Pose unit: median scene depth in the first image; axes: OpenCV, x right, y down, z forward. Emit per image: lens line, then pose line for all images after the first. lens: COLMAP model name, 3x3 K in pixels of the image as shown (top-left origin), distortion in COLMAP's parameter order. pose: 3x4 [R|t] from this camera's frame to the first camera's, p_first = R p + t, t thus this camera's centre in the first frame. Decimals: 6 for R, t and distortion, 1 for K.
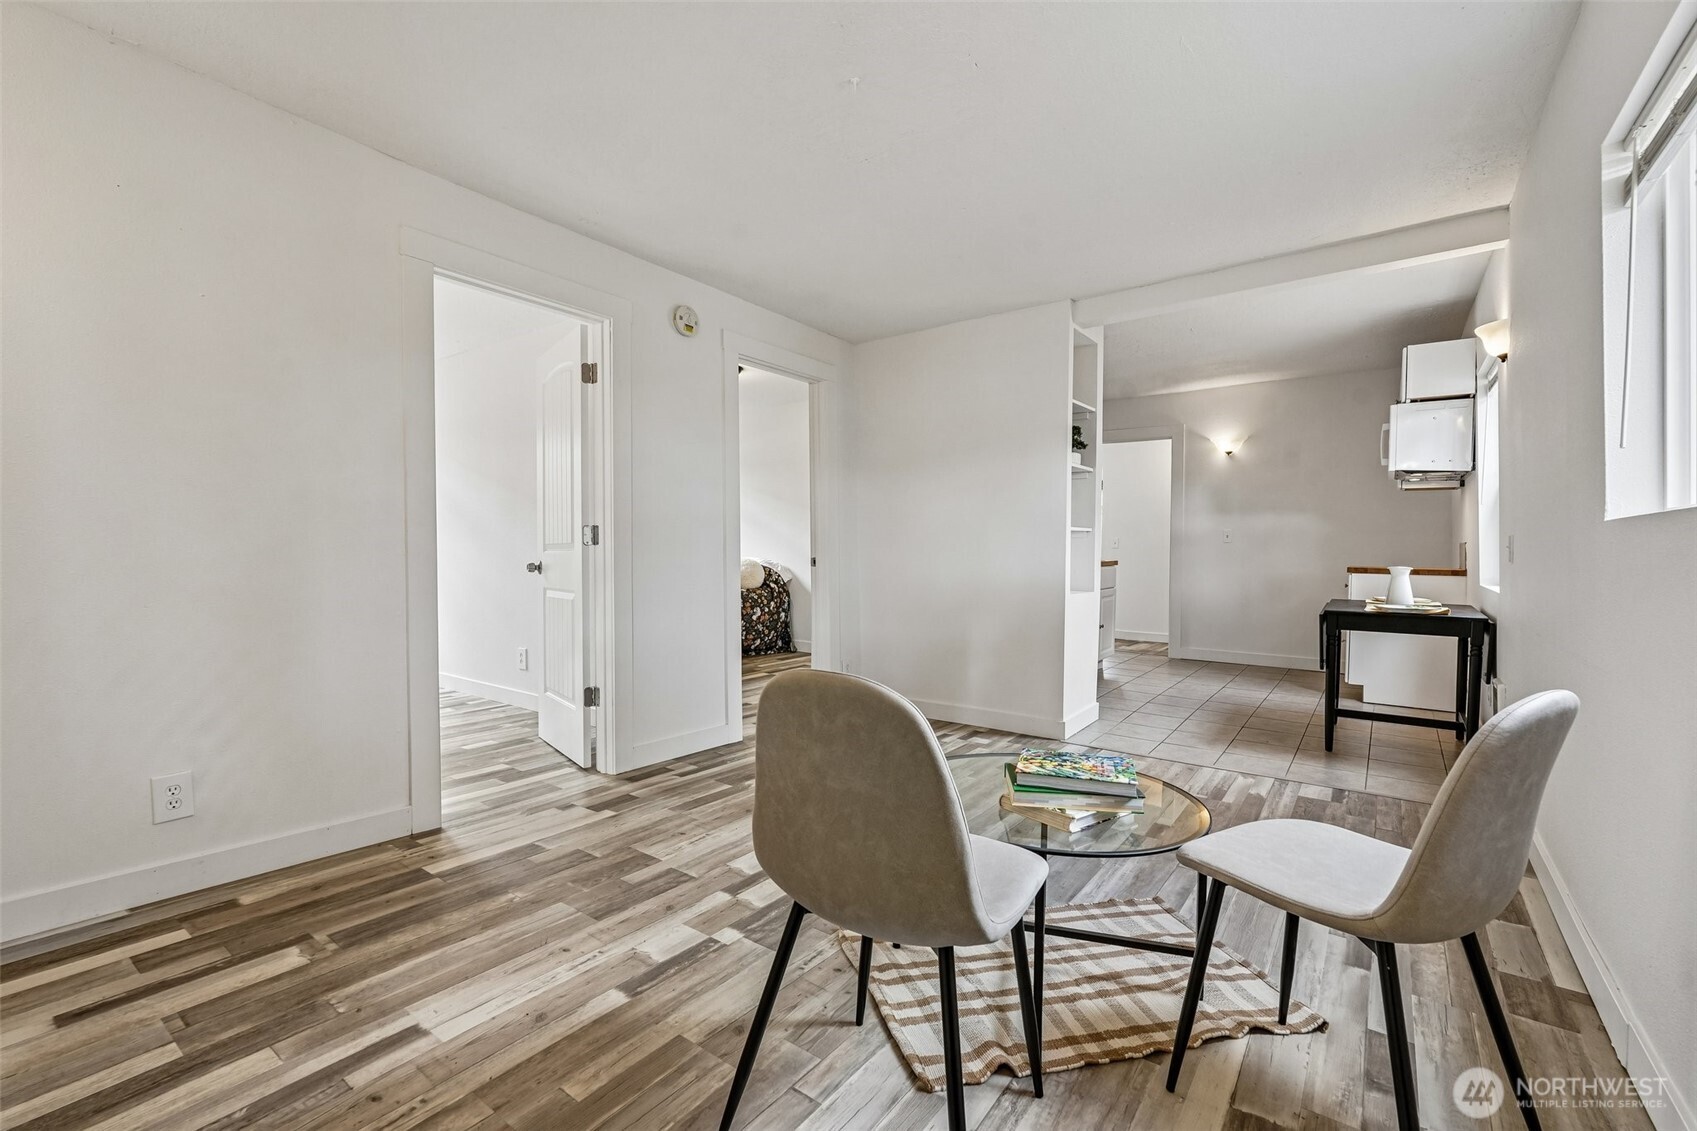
lens RADIAL K [[743.0, 0, 842.9], [0, 743.0, 567.0], [0, 0, 1]] dist [-0.016334, 0.006218]
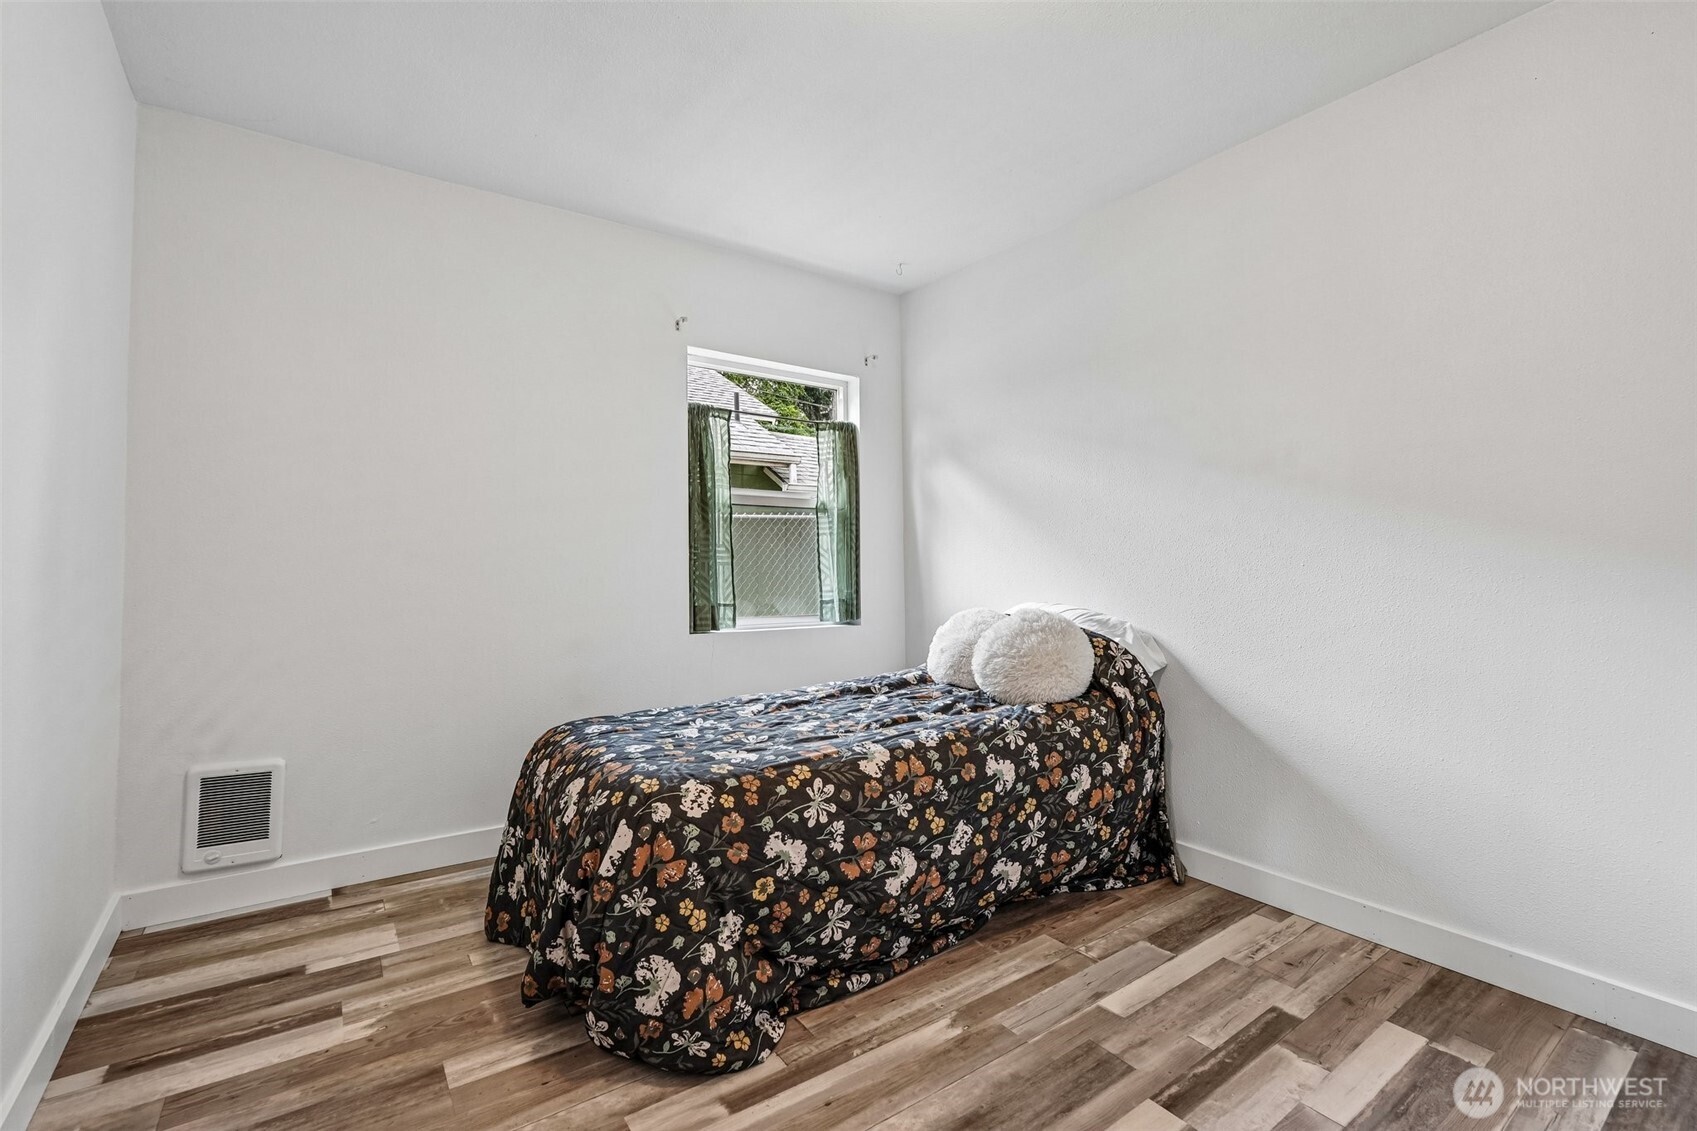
lens RADIAL K [[743.0, 0, 843.9], [0, 743.0, 561.9], [0, 0, 1]] dist [-0.016334, 0.006218]
pose [[0.952831, -0.011683, -0.303275, -0.181388], [0.001171, 0.999393, -0.034821, -0.036700], [0.303498, 0.032823, 0.952267, 1.038437]]
